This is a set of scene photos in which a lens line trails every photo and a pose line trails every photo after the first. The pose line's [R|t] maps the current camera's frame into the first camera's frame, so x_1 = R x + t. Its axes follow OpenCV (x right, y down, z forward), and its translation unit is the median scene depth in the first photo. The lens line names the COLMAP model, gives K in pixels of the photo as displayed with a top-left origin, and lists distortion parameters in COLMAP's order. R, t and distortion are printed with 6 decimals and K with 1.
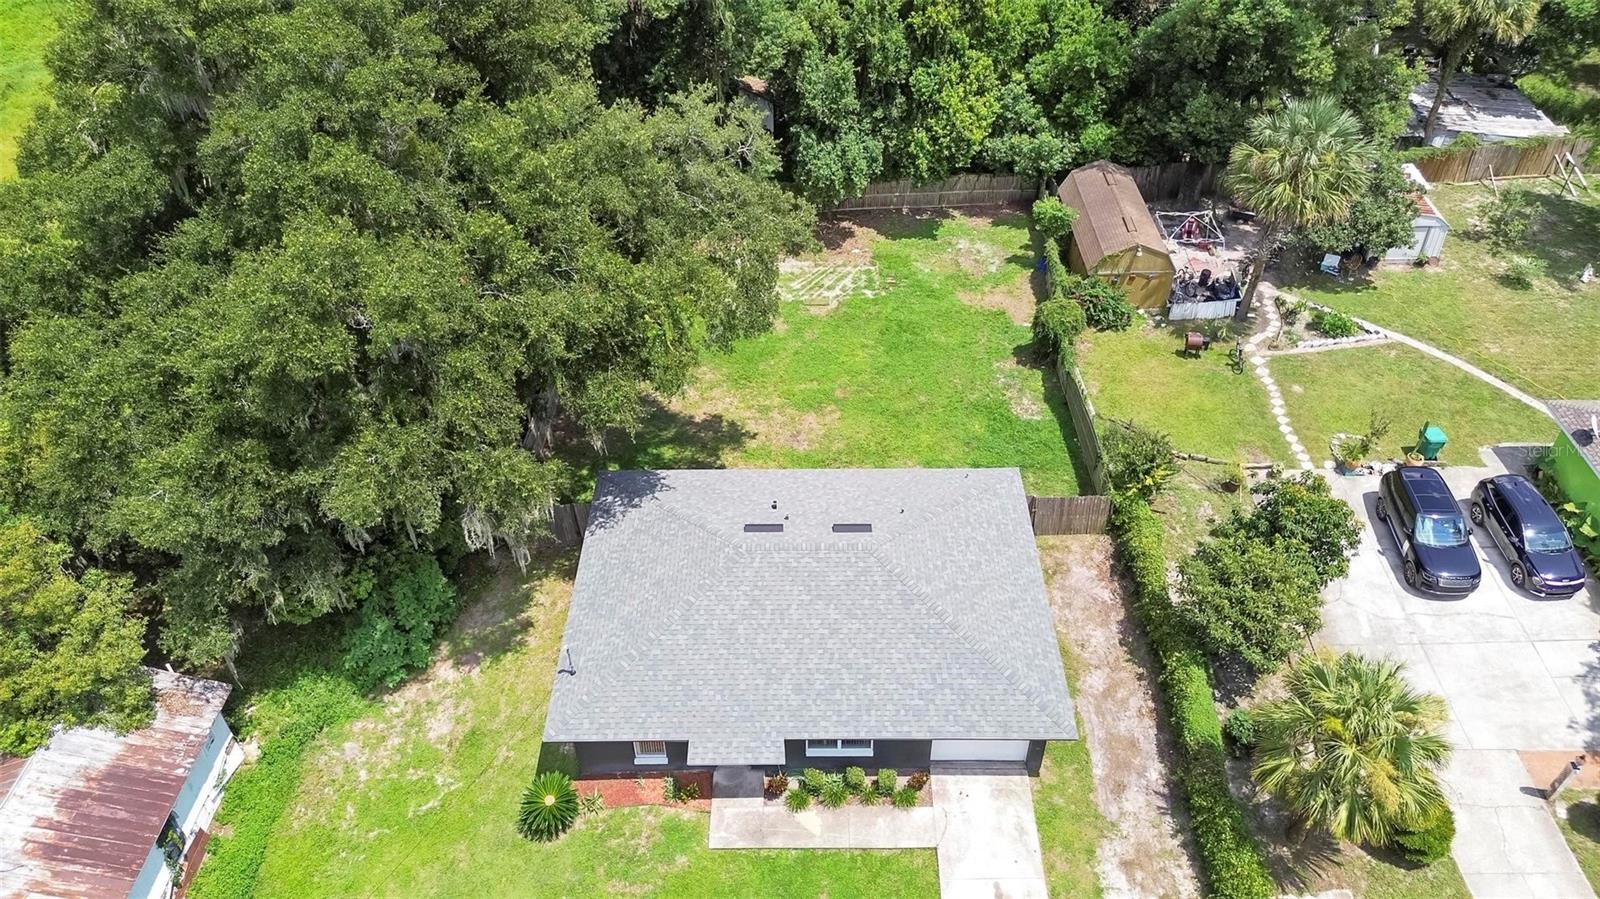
lens RADIAL K [[1100.4, 0, 800.0], [0, 1100.4, 449.5], [0, 0, 1]] dist [0.005859, 0.002251]
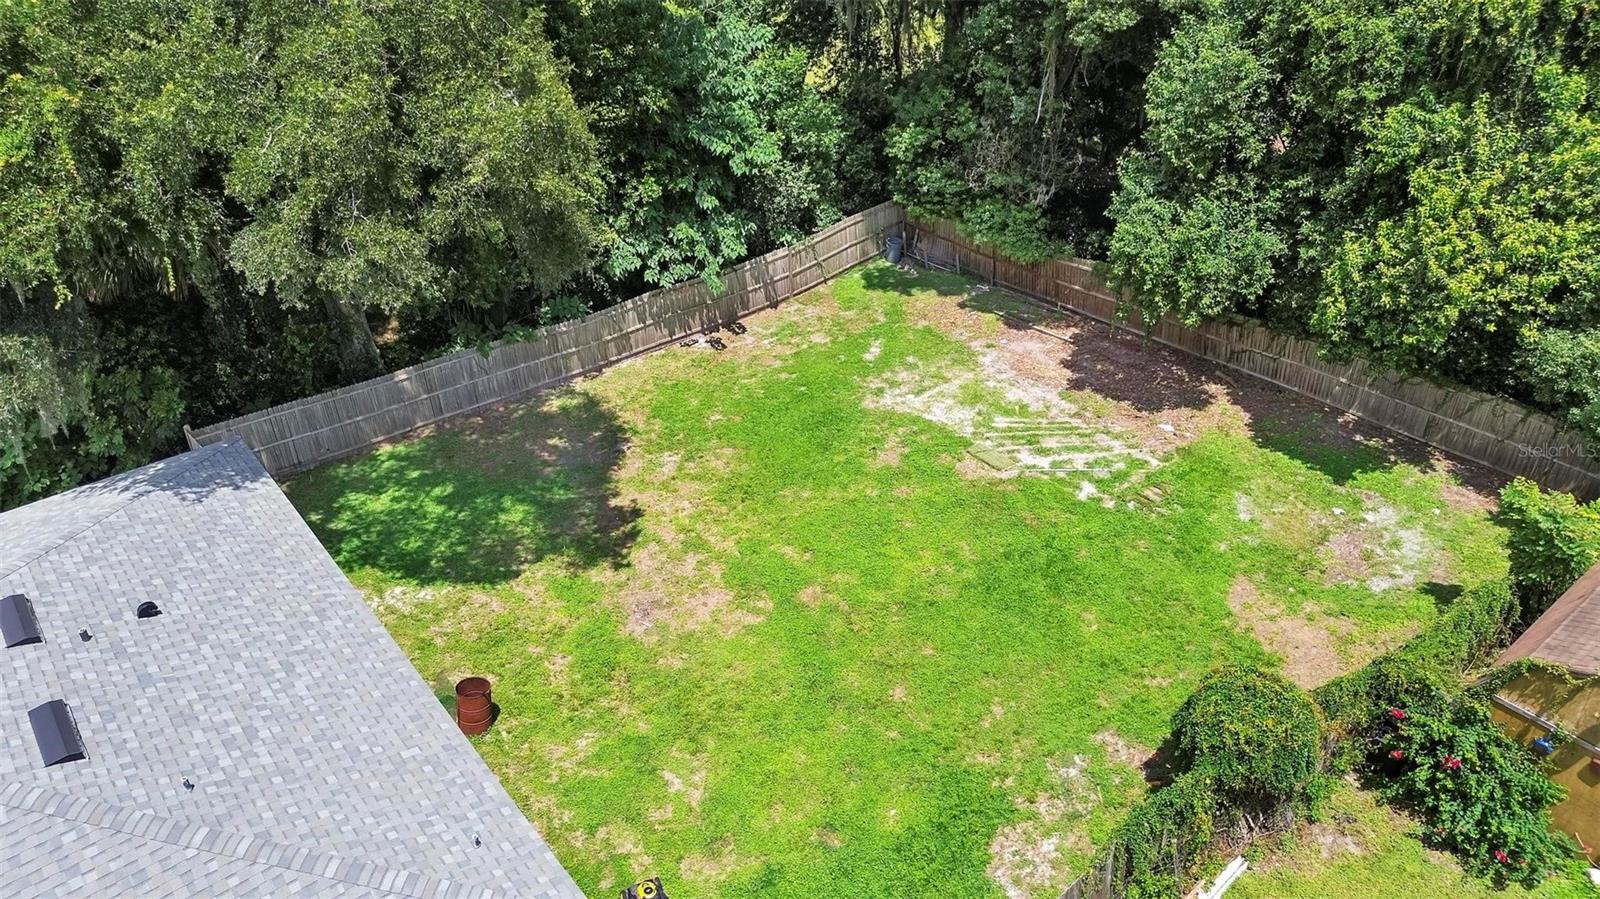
lens RADIAL K [[1100.4, 0, 800.0], [0, 1100.4, 449.5], [0, 0, 1]] dist [0.005859, 0.002251]
pose [[0.630685, 0.431479, -0.645029, 0.305491], [-0.507531, 0.858116, 0.077774, -0.134419], [0.587068, 0.278322, 0.760190, 0.548957]]
